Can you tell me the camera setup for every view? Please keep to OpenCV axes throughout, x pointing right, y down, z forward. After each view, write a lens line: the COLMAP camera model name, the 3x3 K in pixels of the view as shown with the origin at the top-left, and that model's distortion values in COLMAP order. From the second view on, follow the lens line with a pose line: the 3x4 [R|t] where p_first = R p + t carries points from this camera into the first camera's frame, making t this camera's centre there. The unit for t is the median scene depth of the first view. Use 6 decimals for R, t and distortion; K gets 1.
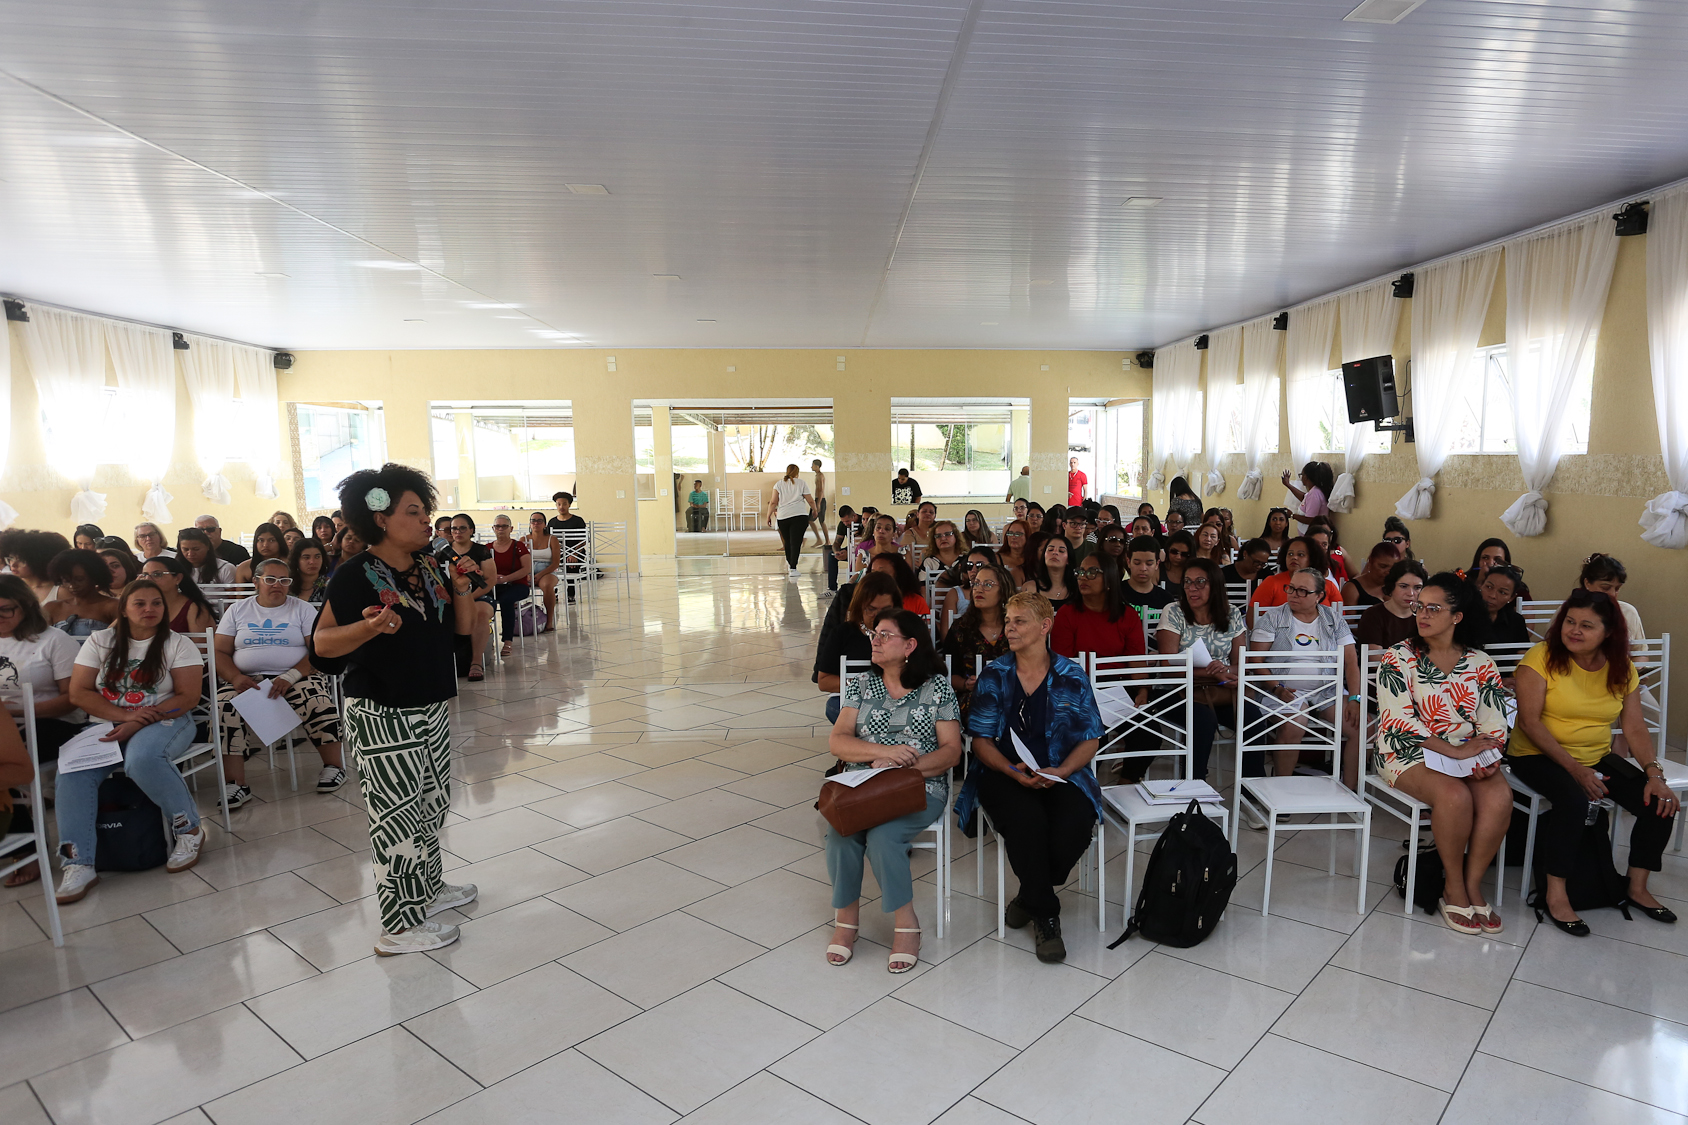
lens RADIAL K [[1058.1, 0, 952.4], [0, 1058.1, 621.4], [0, 0, 1]] dist [-0.077222, 0.054007]
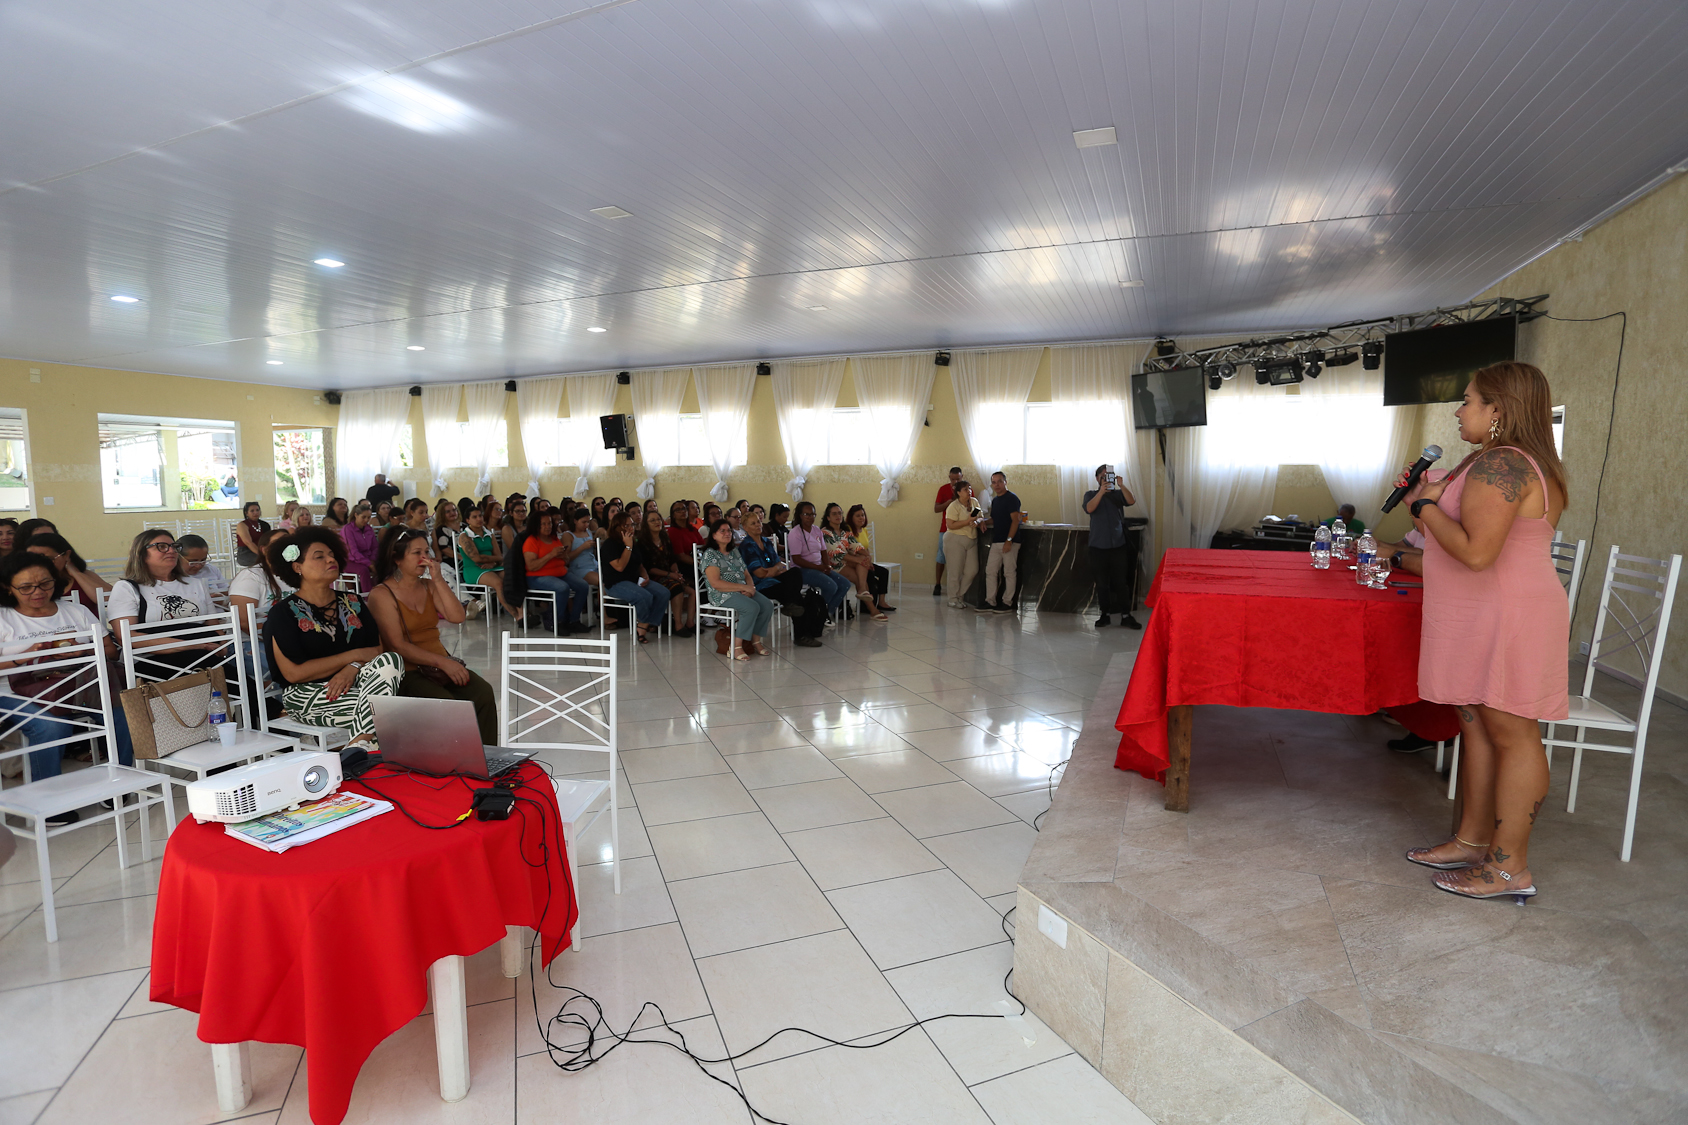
lens RADIAL K [[818.3, 0, 846.6], [0, 818.3, 557.1], [0, 0, 1]] dist [-0.073592, 0.031030]
pose [[0.494600, -0.073996, 0.865965, -0.678243], [0.129523, 0.991518, 0.010747, 0.039304], [-0.859415, 0.106847, 0.499989, -0.058938]]
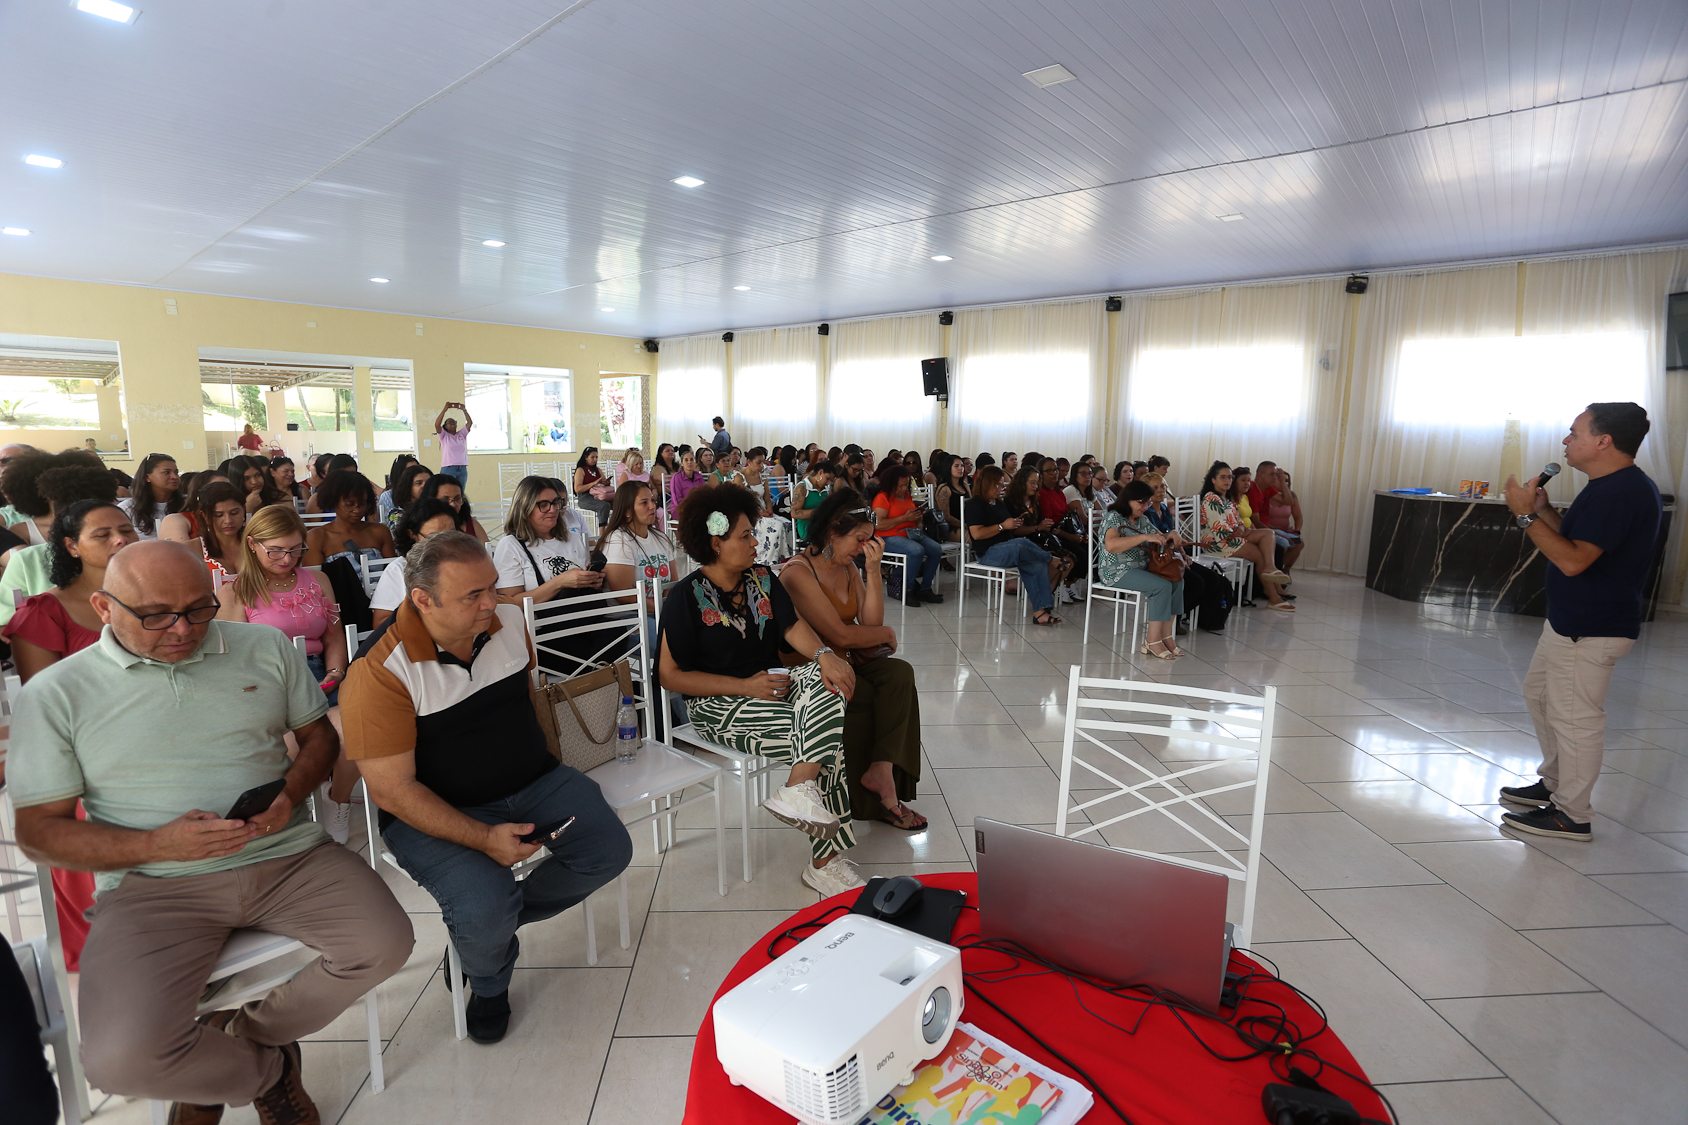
lens RADIAL K [[818.3, 0, 846.6], [0, 818.3, 557.1], [0, 0, 1]] dist [-0.073592, 0.031030]
pose [[0.736500, -0.086723, 0.670855, -0.640247], [0.086619, 0.995674, 0.033619, 0.015384], [-0.670869, 0.033348, 0.740826, 0.118101]]
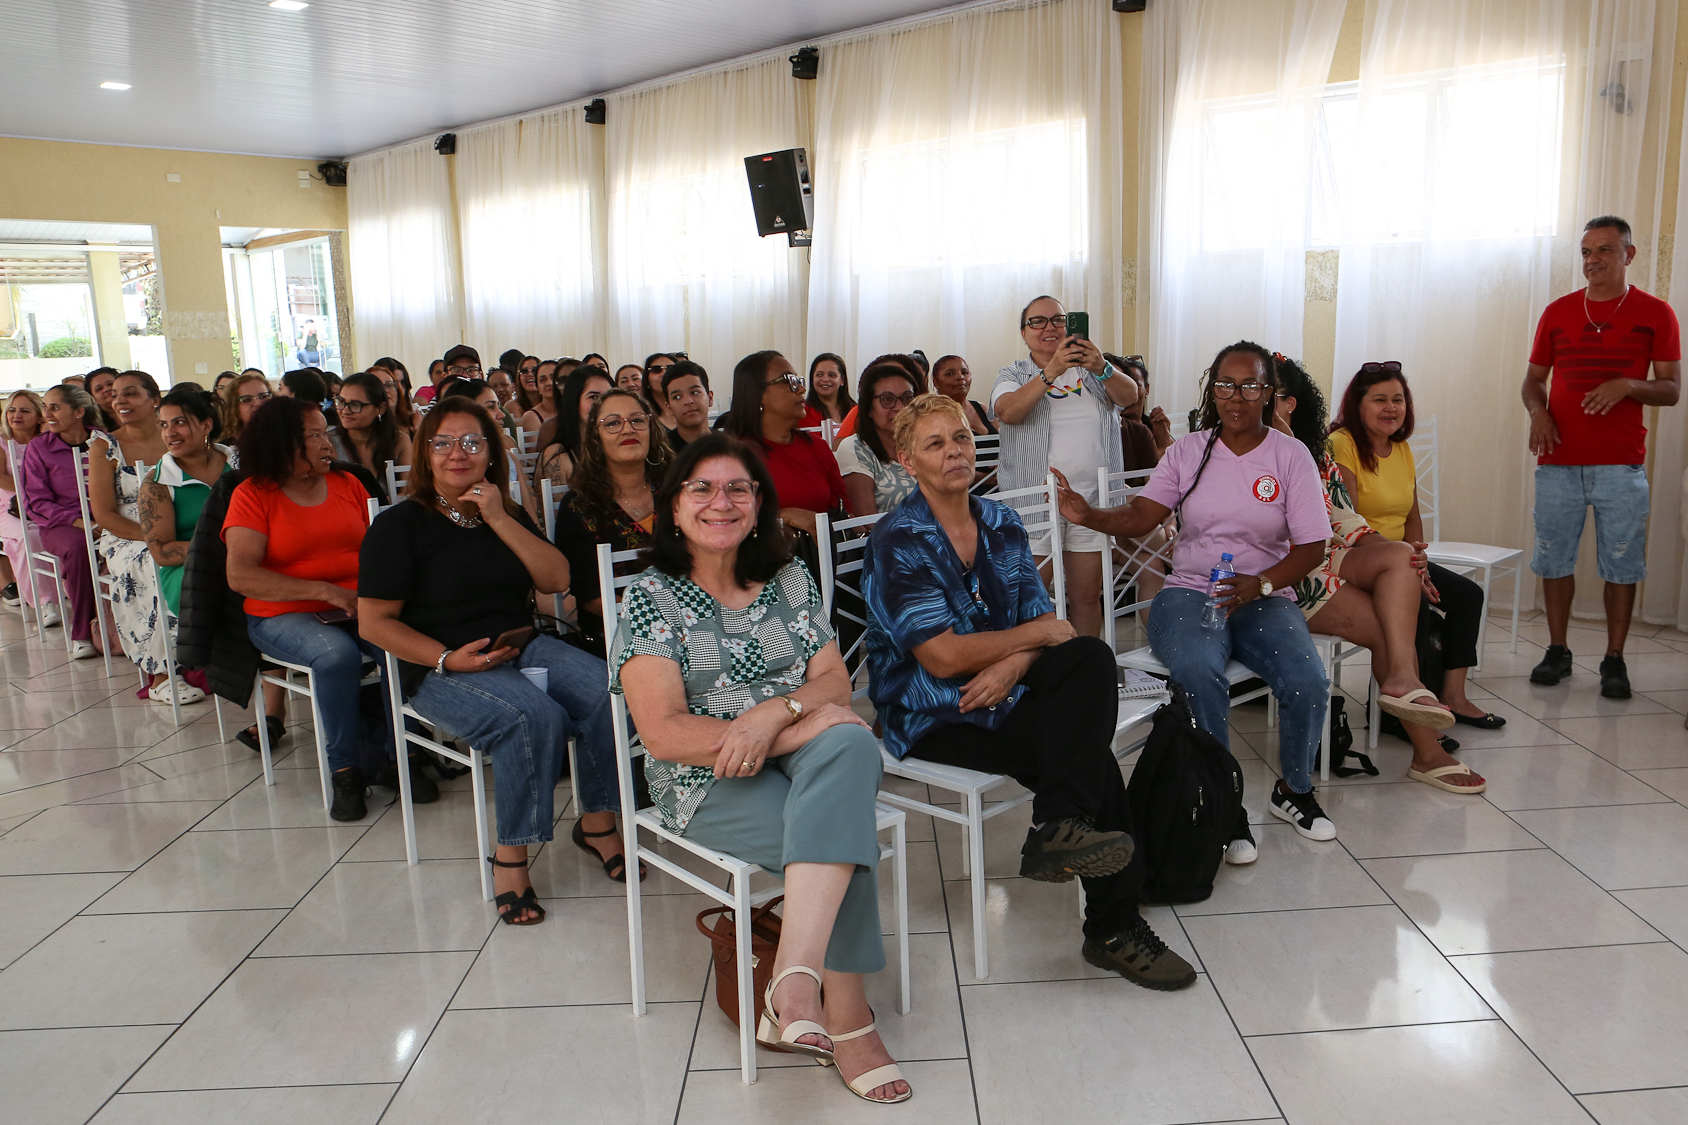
lens RADIAL K [[1291.5, 0, 958.5], [0, 1291.5, 588.5], [0, 0, 1]] dist [-0.115231, 0.073690]
pose [[0.733553, -0.141253, 0.664791, -0.179859], [0.120434, 0.989700, 0.077398, 0.013026], [-0.668877, 0.023287, 0.743009, 0.214948]]
